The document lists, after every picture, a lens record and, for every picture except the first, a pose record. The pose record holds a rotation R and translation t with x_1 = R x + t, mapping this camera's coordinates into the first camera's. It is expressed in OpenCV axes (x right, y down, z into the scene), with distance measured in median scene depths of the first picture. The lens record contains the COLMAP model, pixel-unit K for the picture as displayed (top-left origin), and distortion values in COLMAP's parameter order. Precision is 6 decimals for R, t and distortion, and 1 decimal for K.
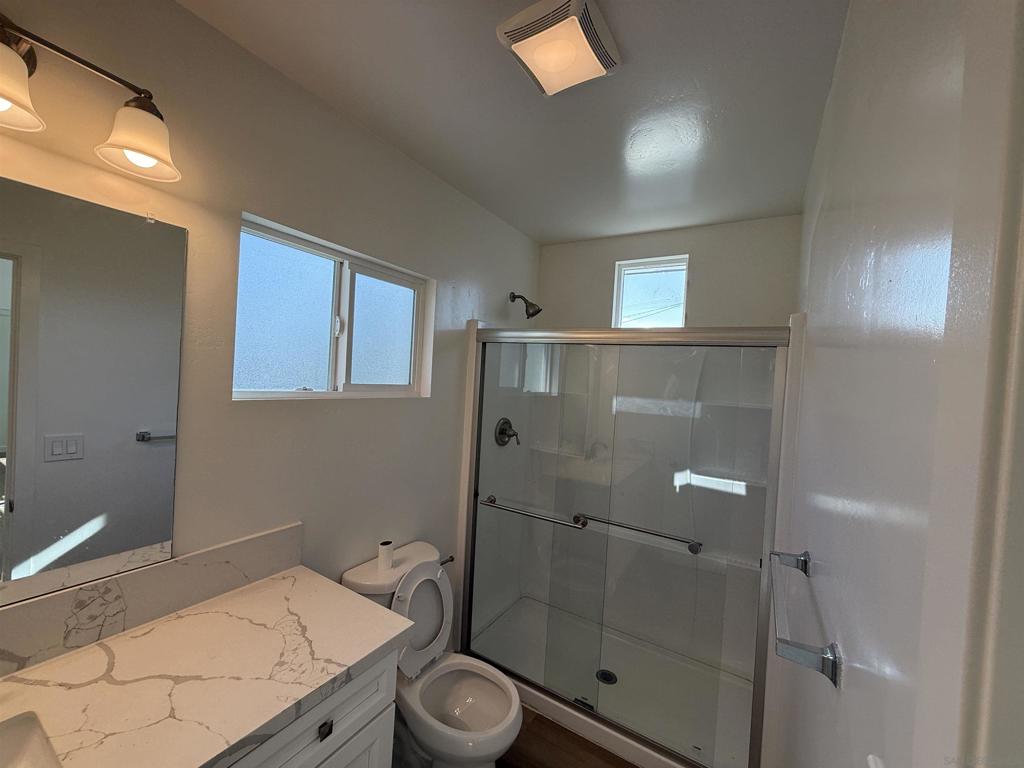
lens RADIAL K [[408.2, 0, 512.0], [0, 408.2, 384.0], [0, 0, 1]] dist [-0.000350, -0.000003]
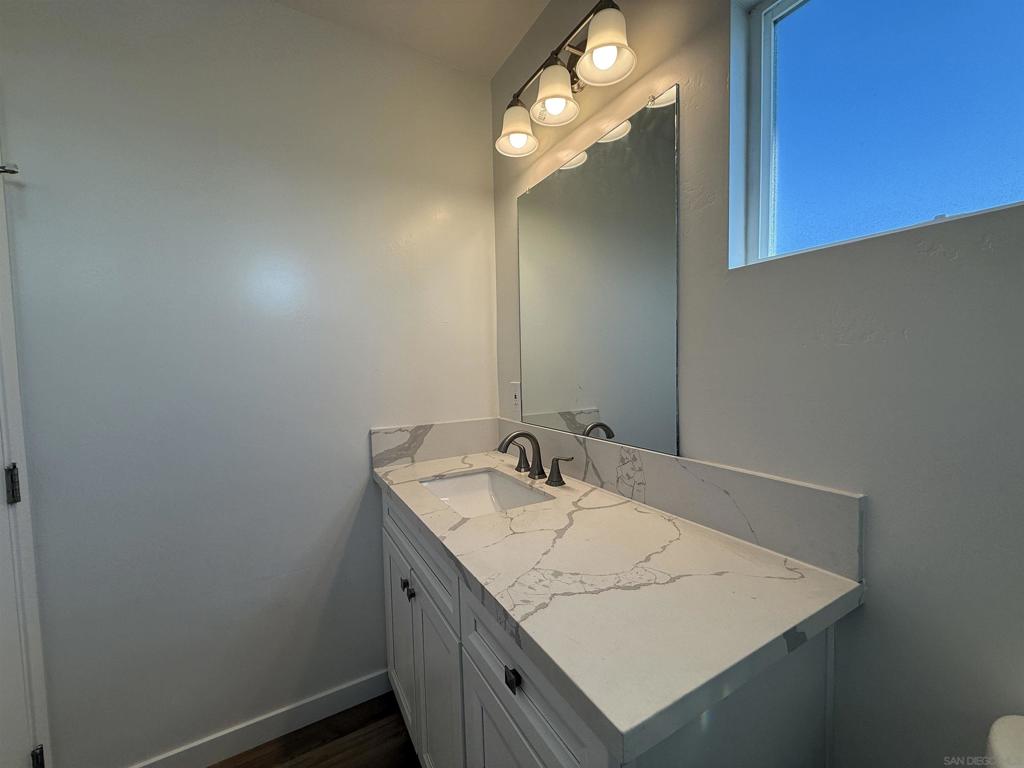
lens RADIAL K [[408.2, 0, 512.0], [0, 408.2, 384.0], [0, 0, 1]] dist [-0.000350, -0.000003]
pose [[-0.480281, -0.004985, -0.877100, 0.169378], [-0.019012, 0.999808, 0.004728, 0.307452], [0.876909, 0.018946, -0.480284, 1.268961]]
